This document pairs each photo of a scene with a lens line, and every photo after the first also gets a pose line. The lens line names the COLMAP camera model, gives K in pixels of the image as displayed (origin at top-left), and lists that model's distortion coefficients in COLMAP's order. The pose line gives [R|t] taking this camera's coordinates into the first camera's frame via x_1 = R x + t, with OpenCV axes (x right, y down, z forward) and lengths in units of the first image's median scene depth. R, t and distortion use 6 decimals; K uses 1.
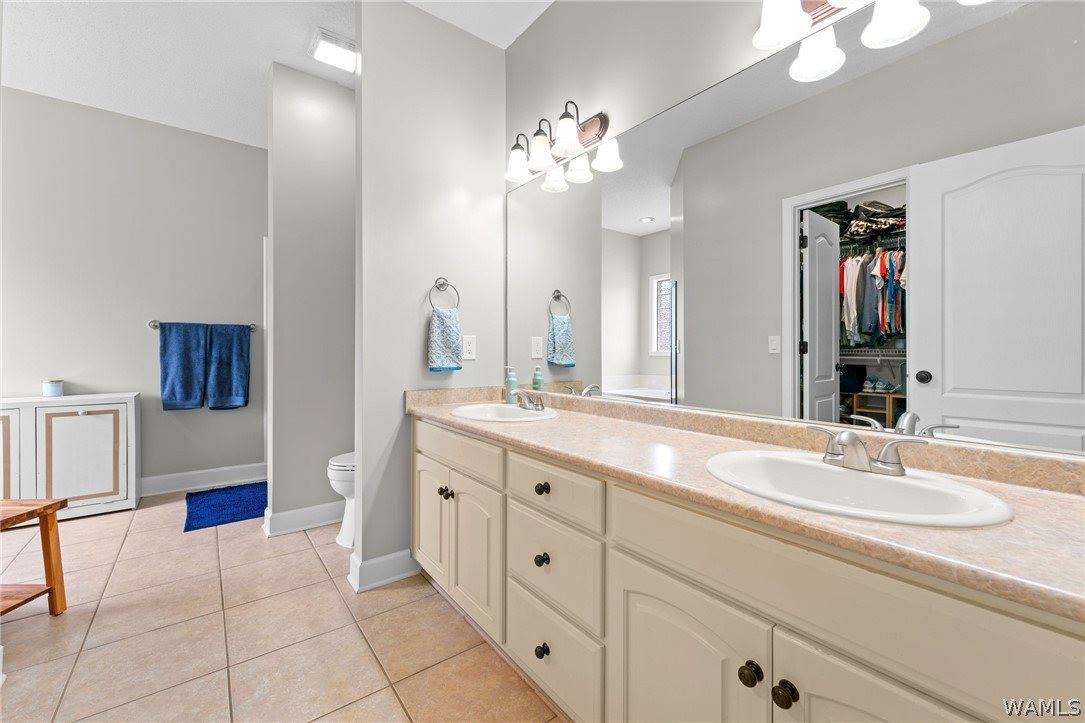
lens RADIAL K [[436.4, 0, 542.4], [0, 436.4, 352.8], [0, 0, 1]] dist [-0.001062, -0.000284]
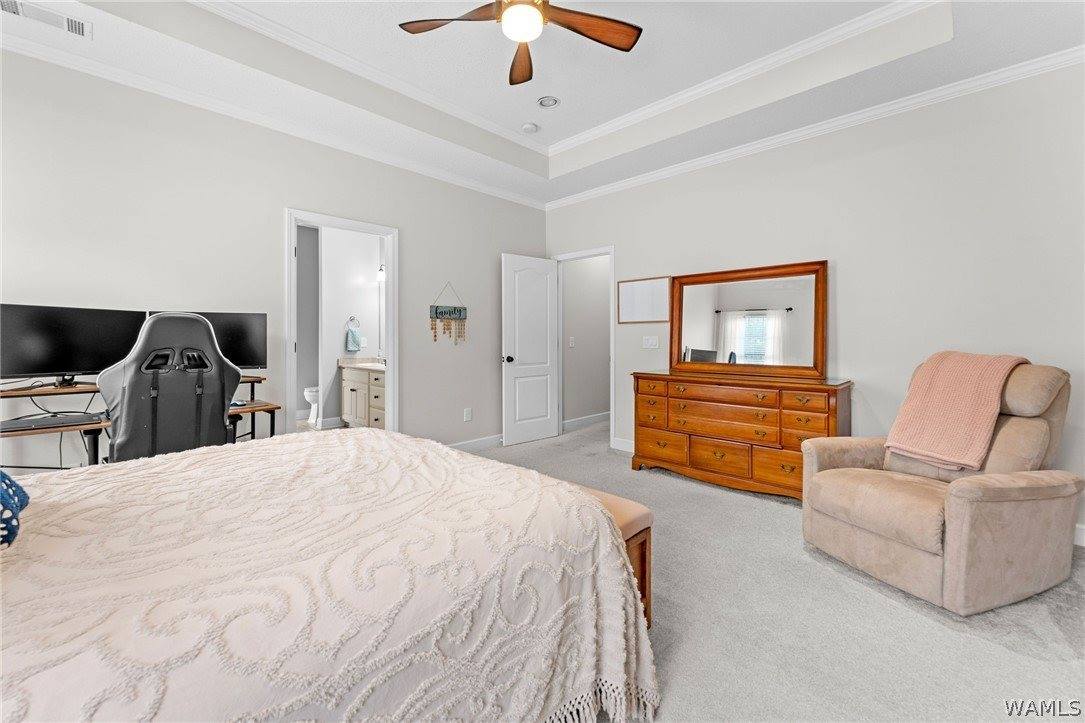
lens RADIAL K [[436.4, 0, 542.4], [0, 436.4, 352.8], [0, 0, 1]] dist [-0.001062, -0.000284]
pose [[0.988745, 0.000356, 0.149610, 0.532697], [-0.003833, 0.999729, 0.022954, -0.016400], [-0.149561, -0.023269, 0.988479, -1.862498]]
